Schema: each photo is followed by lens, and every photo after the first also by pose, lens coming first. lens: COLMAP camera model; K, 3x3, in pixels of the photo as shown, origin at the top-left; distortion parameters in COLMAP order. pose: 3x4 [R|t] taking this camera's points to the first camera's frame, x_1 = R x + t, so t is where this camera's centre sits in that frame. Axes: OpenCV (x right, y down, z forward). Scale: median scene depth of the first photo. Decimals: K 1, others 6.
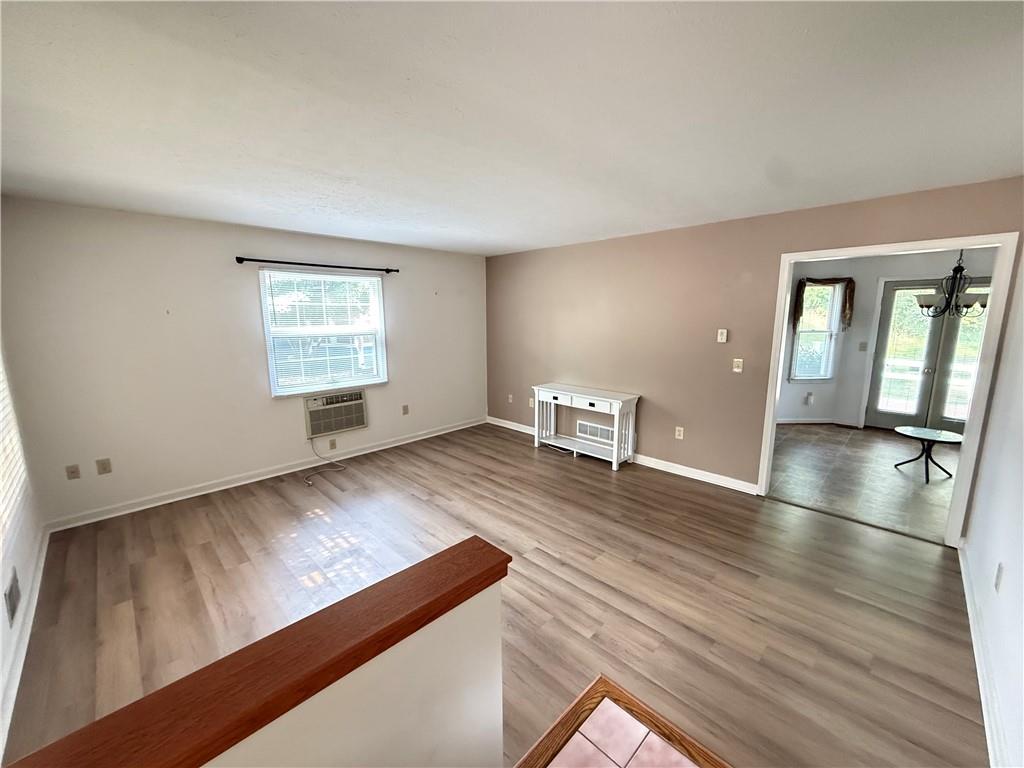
lens RADIAL K [[408.6, 0, 508.6], [0, 408.6, 382.2], [0, 0, 1]] dist [0.010057, 0.000334]
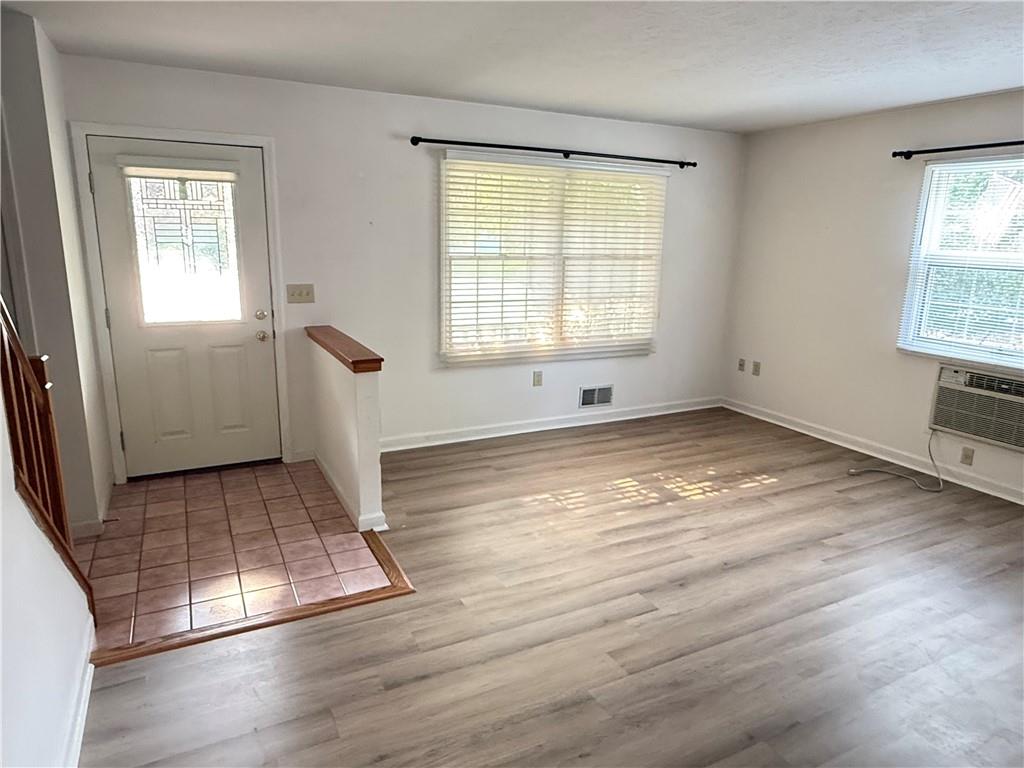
lens RADIAL K [[652.6, 0, 510.7], [0, 652.6, 385.8], [0, 0, 1]] dist [-0.029243, -0.000763]
pose [[-0.308311, 0.214696, -0.926742, 0.844002], [-0.171883, 0.945592, 0.276246, -0.119206], [0.935629, 0.244460, -0.254634, 0.852712]]
